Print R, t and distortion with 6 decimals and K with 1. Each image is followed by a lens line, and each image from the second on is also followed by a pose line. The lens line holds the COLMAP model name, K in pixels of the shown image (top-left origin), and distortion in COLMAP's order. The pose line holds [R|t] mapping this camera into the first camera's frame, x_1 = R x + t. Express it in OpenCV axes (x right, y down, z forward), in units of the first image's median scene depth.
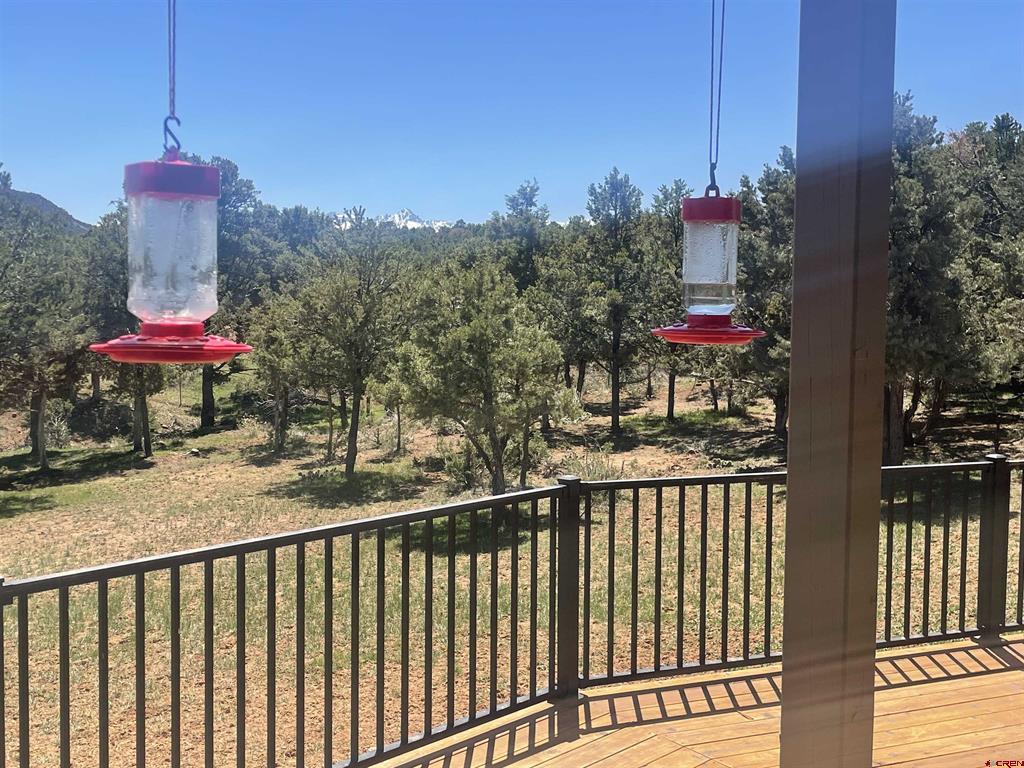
lens RADIAL K [[1213.2, 0, 516.3], [0, 1213.2, 384.5], [0, 0, 1]] dist [0.086169, 0.000000]
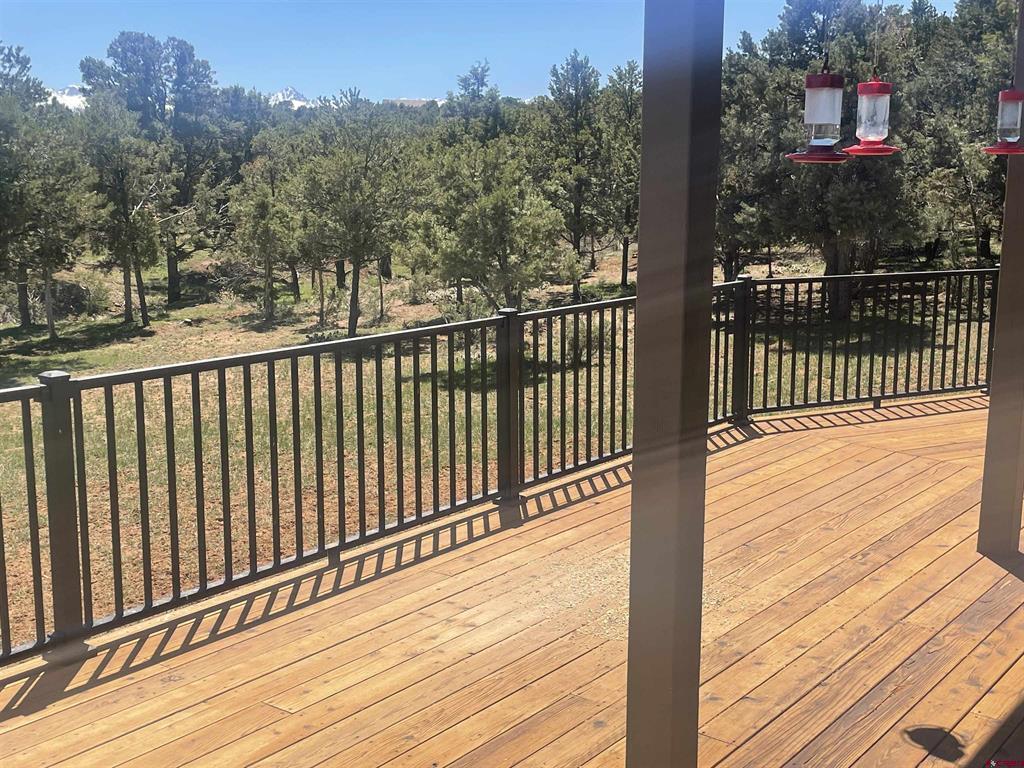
lens RADIAL K [[1213.2, 0, 508.4], [0, 1213.2, 386.3], [0, 0, 1]] dist [0.086169, 0.000000]
pose [[0.996595, -0.022357, 0.079365, -0.074889], [0.014590, 0.995164, 0.097135, 0.012453], [-0.081153, -0.095647, 0.992102, -0.098878]]
